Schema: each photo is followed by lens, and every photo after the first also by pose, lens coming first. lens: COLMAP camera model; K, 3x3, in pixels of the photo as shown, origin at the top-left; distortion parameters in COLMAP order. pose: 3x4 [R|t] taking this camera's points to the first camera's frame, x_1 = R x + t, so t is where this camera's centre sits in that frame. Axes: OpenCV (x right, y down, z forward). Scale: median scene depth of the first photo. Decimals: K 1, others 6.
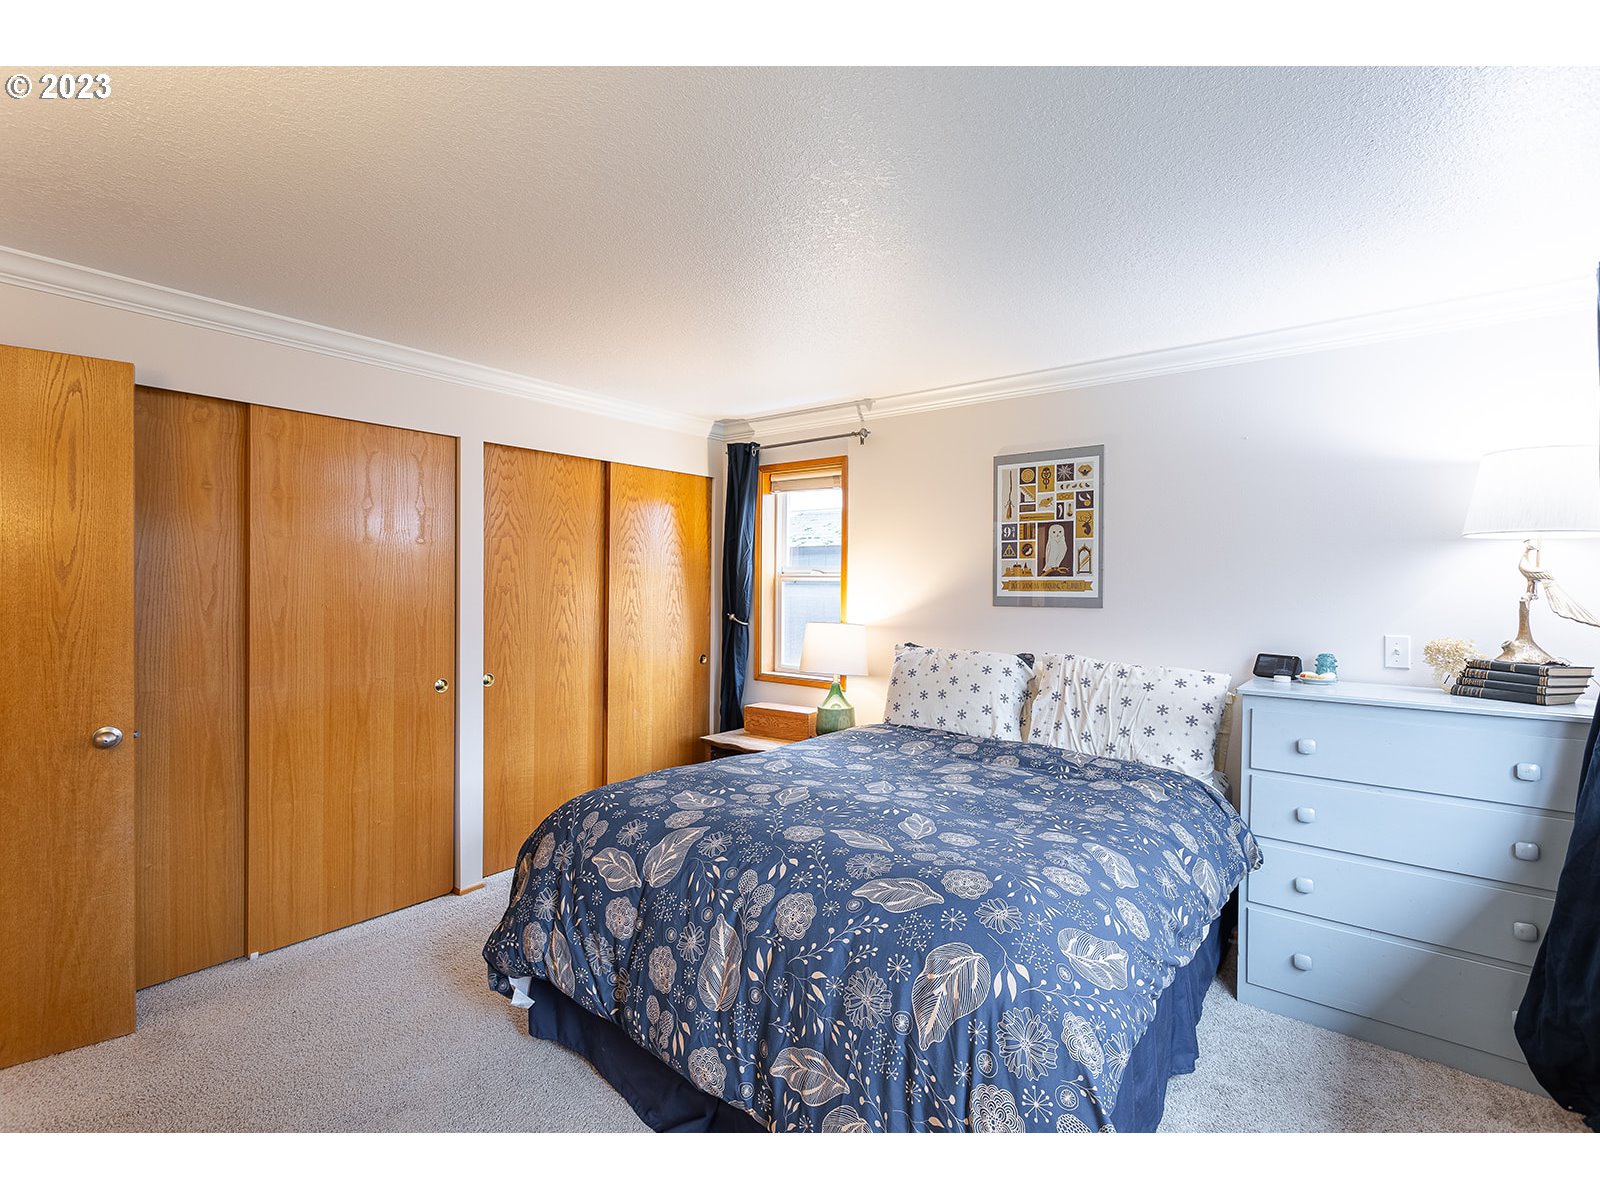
lens RADIAL K [[792.6, 0, 803.2], [0, 792.6, 595.6], [0, 0, 1]] dist [-0.001637, 0.000726]
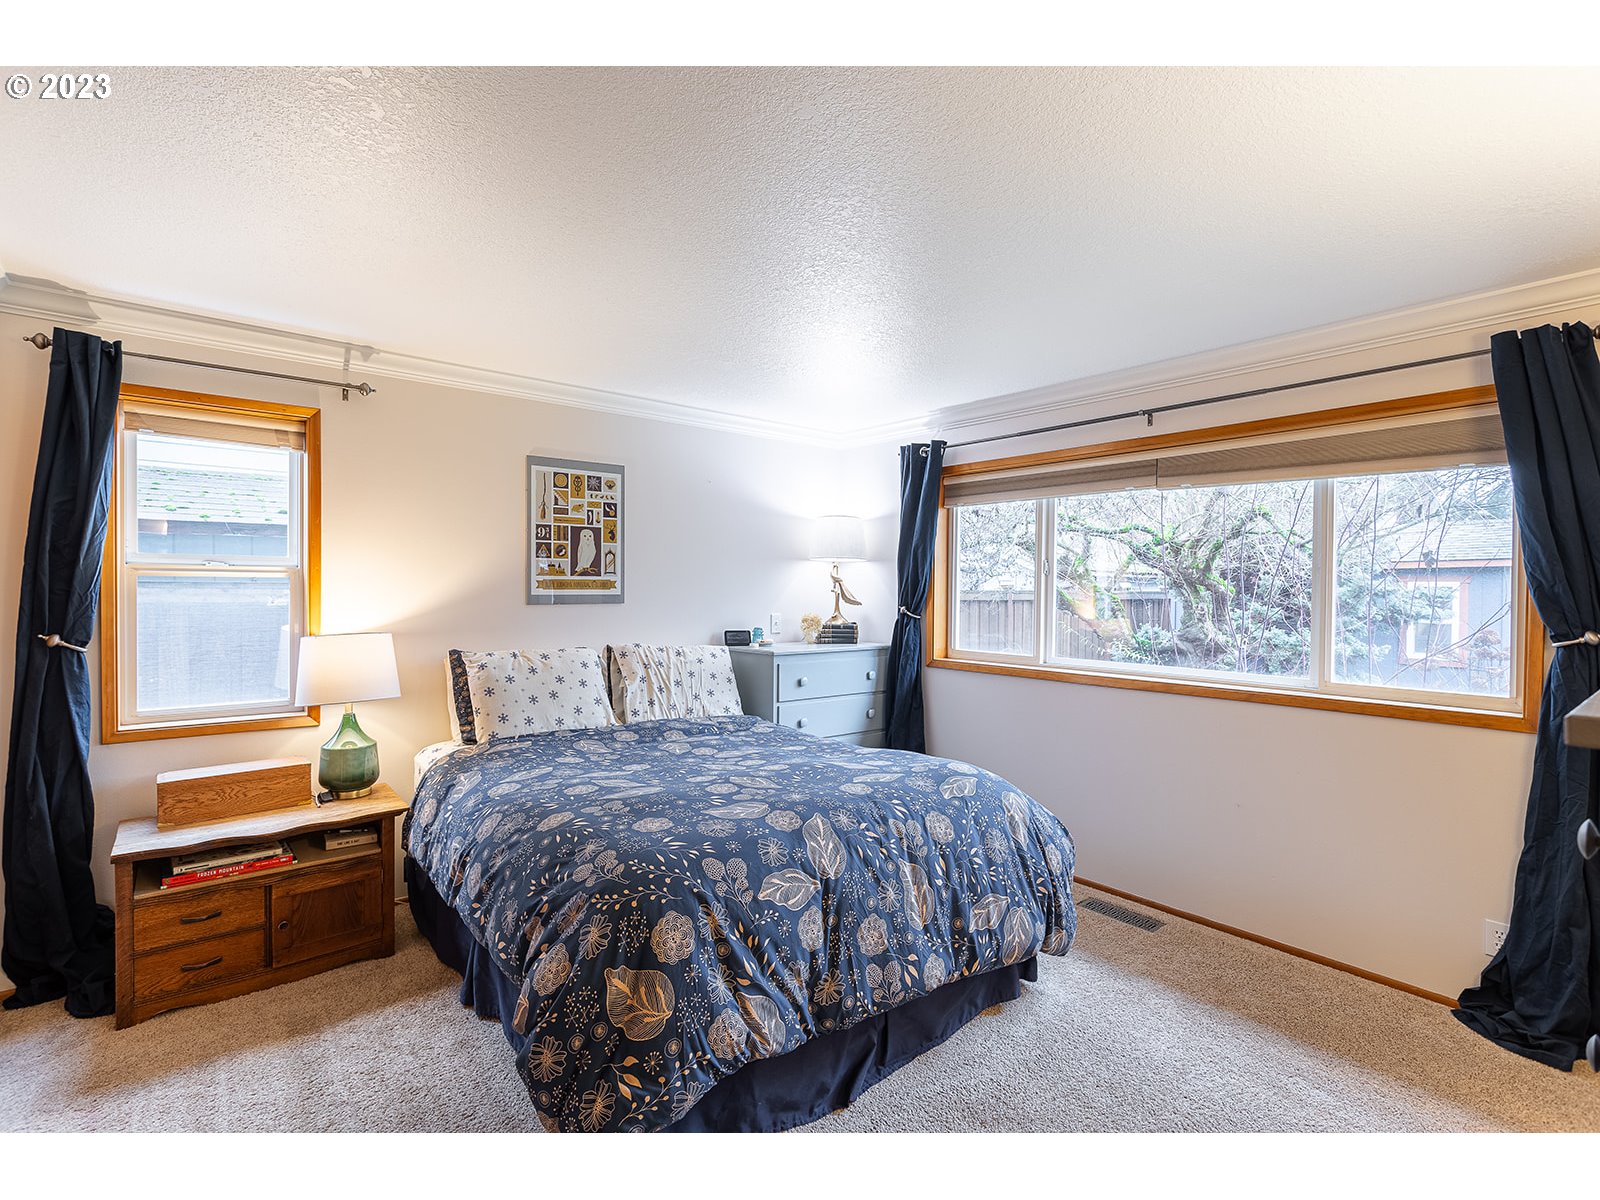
lens RADIAL K [[792.6, 0, 803.2], [0, 792.6, 595.6], [0, 0, 1]] dist [-0.001637, 0.000726]
pose [[0.173147, -0.017175, 0.984746, -0.730175], [0.007222, 0.999843, 0.016169, -0.012731], [-0.984870, 0.004312, 0.173244, 0.516085]]
